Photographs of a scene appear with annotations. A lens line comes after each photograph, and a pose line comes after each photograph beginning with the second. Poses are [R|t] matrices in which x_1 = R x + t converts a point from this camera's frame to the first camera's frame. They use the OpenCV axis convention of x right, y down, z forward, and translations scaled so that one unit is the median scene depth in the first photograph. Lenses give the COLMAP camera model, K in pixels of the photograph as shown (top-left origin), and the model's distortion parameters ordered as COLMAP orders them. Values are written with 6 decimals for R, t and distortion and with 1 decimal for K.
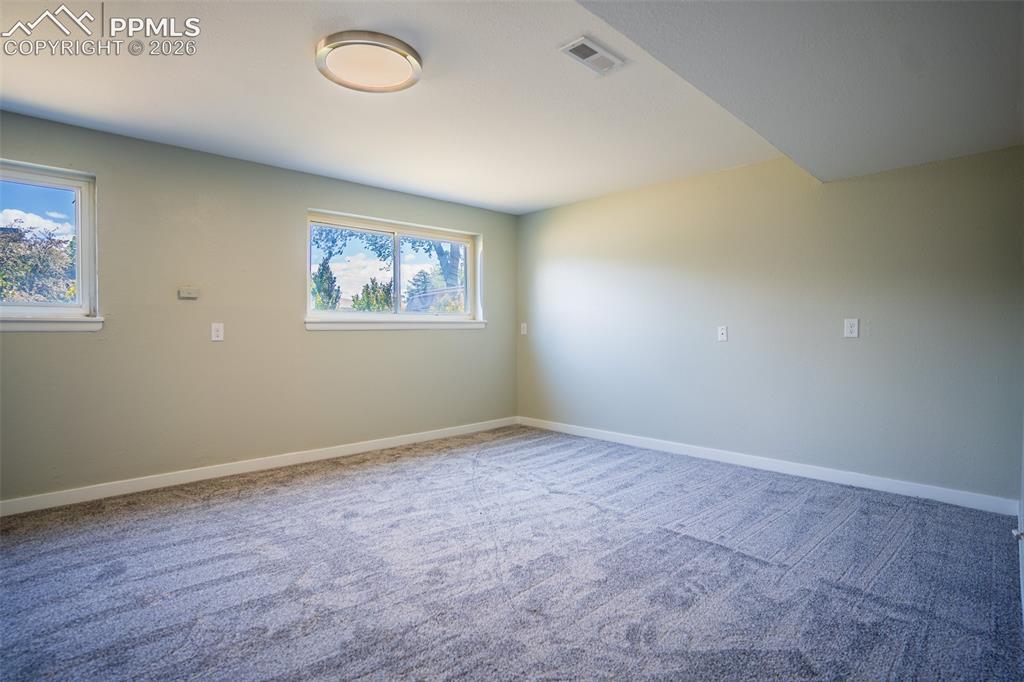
lens RADIAL K [[507.5, 0, 512.0], [0, 507.5, 341.0], [0, 0, 1]] dist [-0.082445, 0.039282]
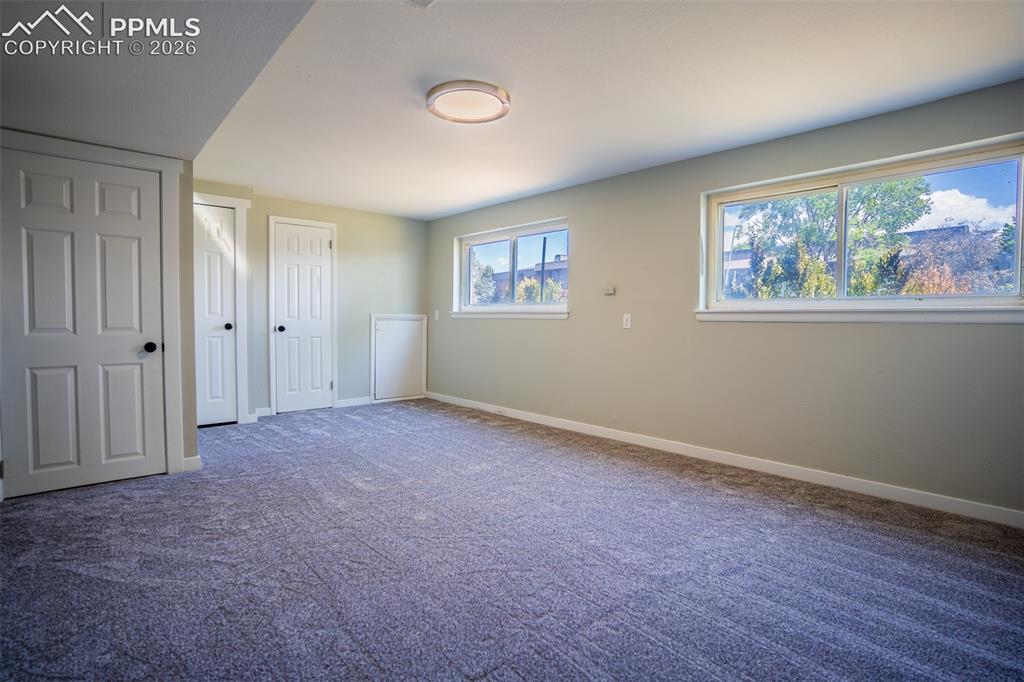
lens RADIAL K [[507.5, 0, 512.0], [0, 507.5, 341.0], [0, 0, 1]] dist [-0.082445, 0.039282]
pose [[-0.049039, 0.045222, -0.997773, 0.653152], [-0.029946, 0.998459, 0.046725, -0.020636], [0.998348, 0.032171, -0.047609, 0.783468]]
